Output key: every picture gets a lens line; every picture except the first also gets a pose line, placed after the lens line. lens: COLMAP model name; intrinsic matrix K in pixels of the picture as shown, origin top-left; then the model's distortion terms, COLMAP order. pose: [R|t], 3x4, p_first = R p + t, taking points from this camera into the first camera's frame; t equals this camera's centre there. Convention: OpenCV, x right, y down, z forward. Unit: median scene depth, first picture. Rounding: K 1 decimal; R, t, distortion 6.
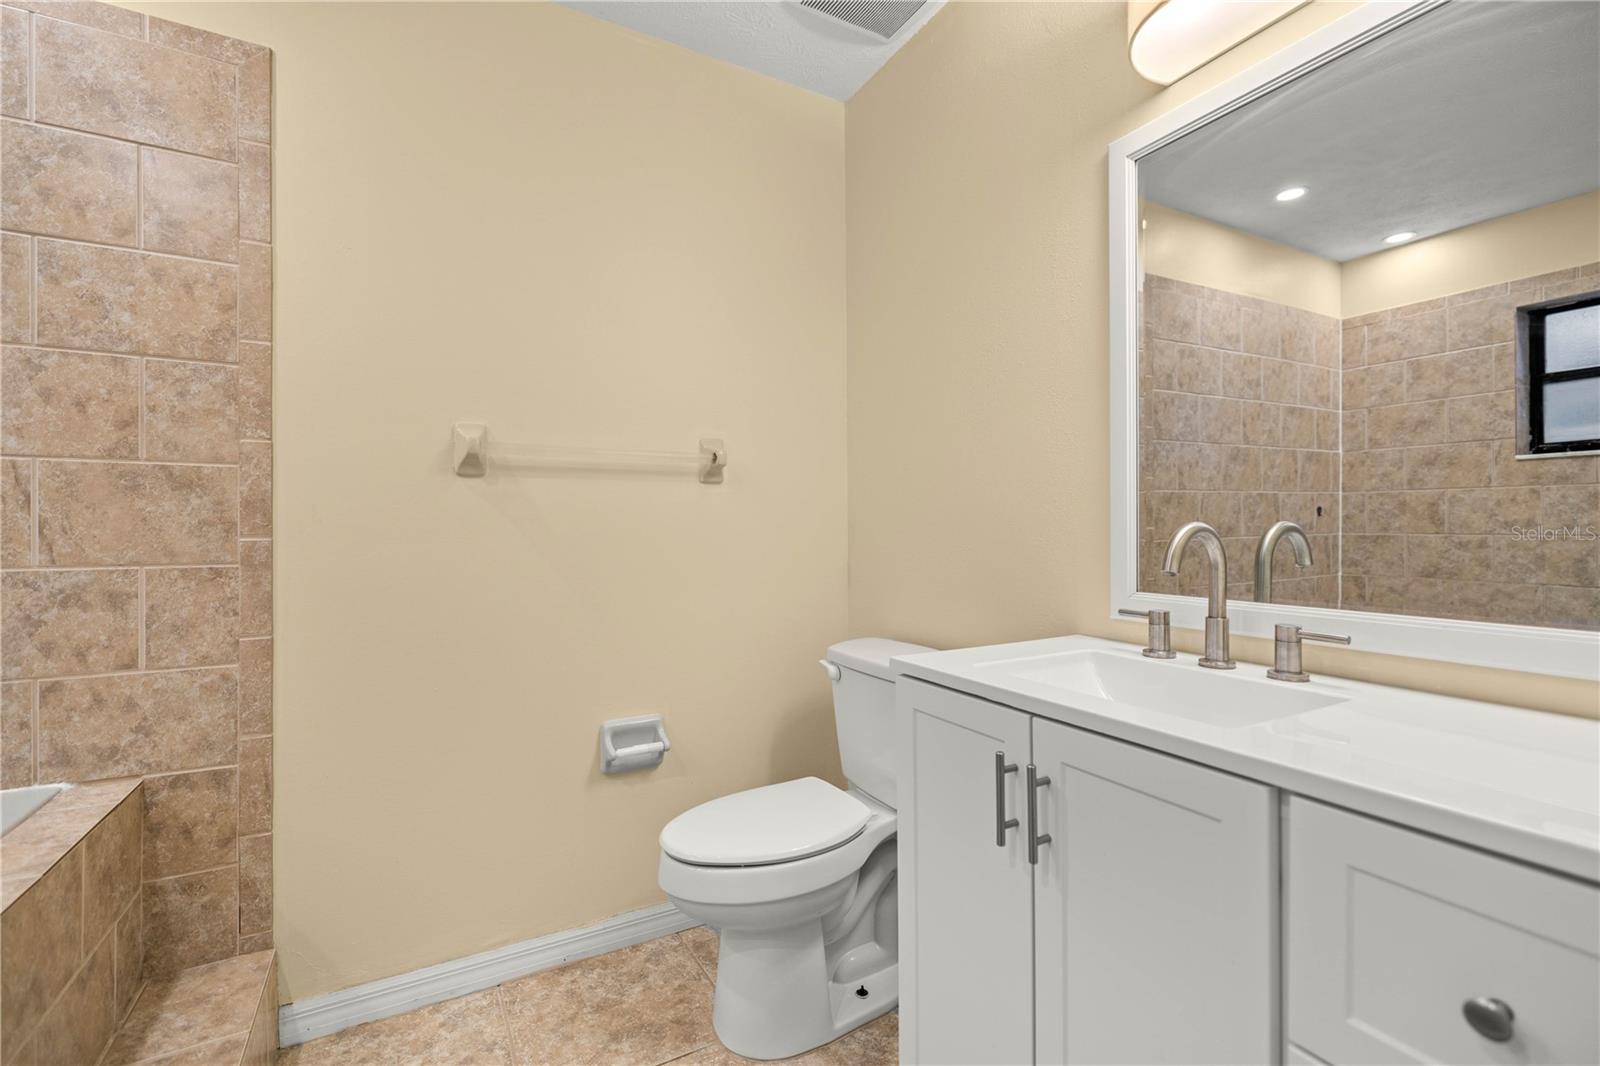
lens RADIAL K [[677.3, 0, 798.4], [0, 677.3, 526.4], [0, 0, 1]] dist [0.001039, -0.000143]
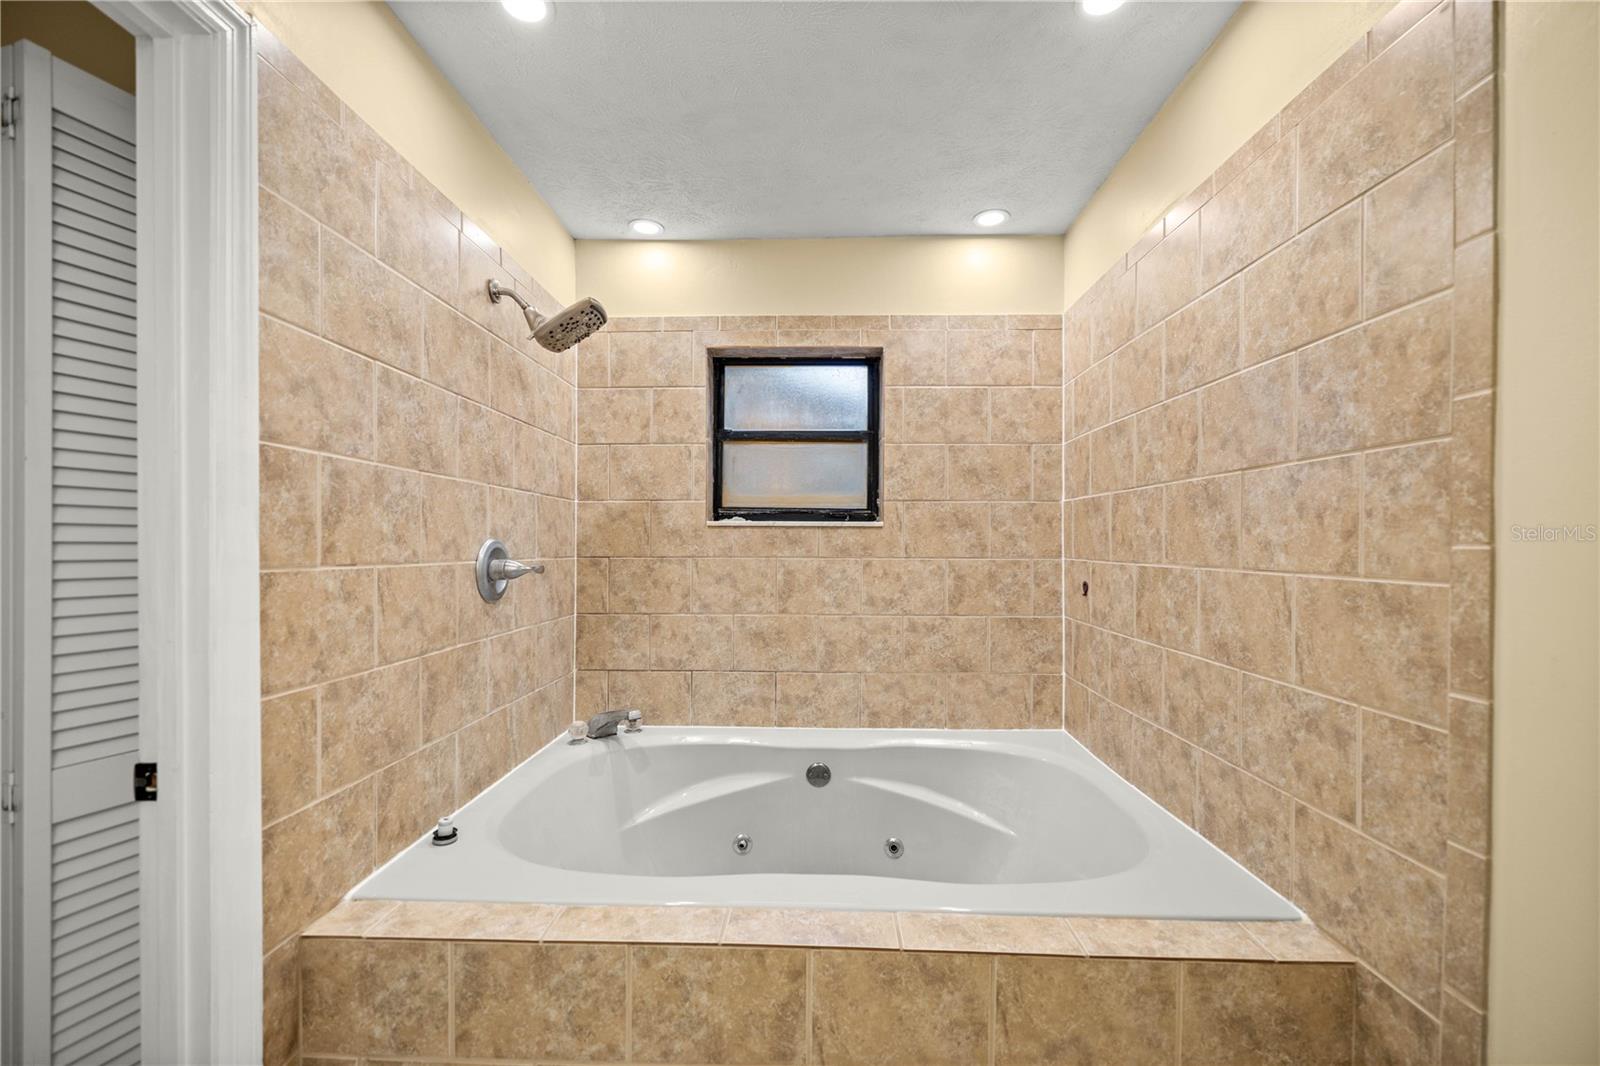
lens RADIAL K [[677.3, 0, 796.6], [0, 677.3, 545.4], [0, 0, 1]] dist [0.001039, -0.000143]
pose [[-0.517204, 0.006718, -0.855836, 0.094833], [-0.000252, 0.999968, 0.008002, -0.139937], [0.855862, 0.004354, -0.517186, 0.824190]]
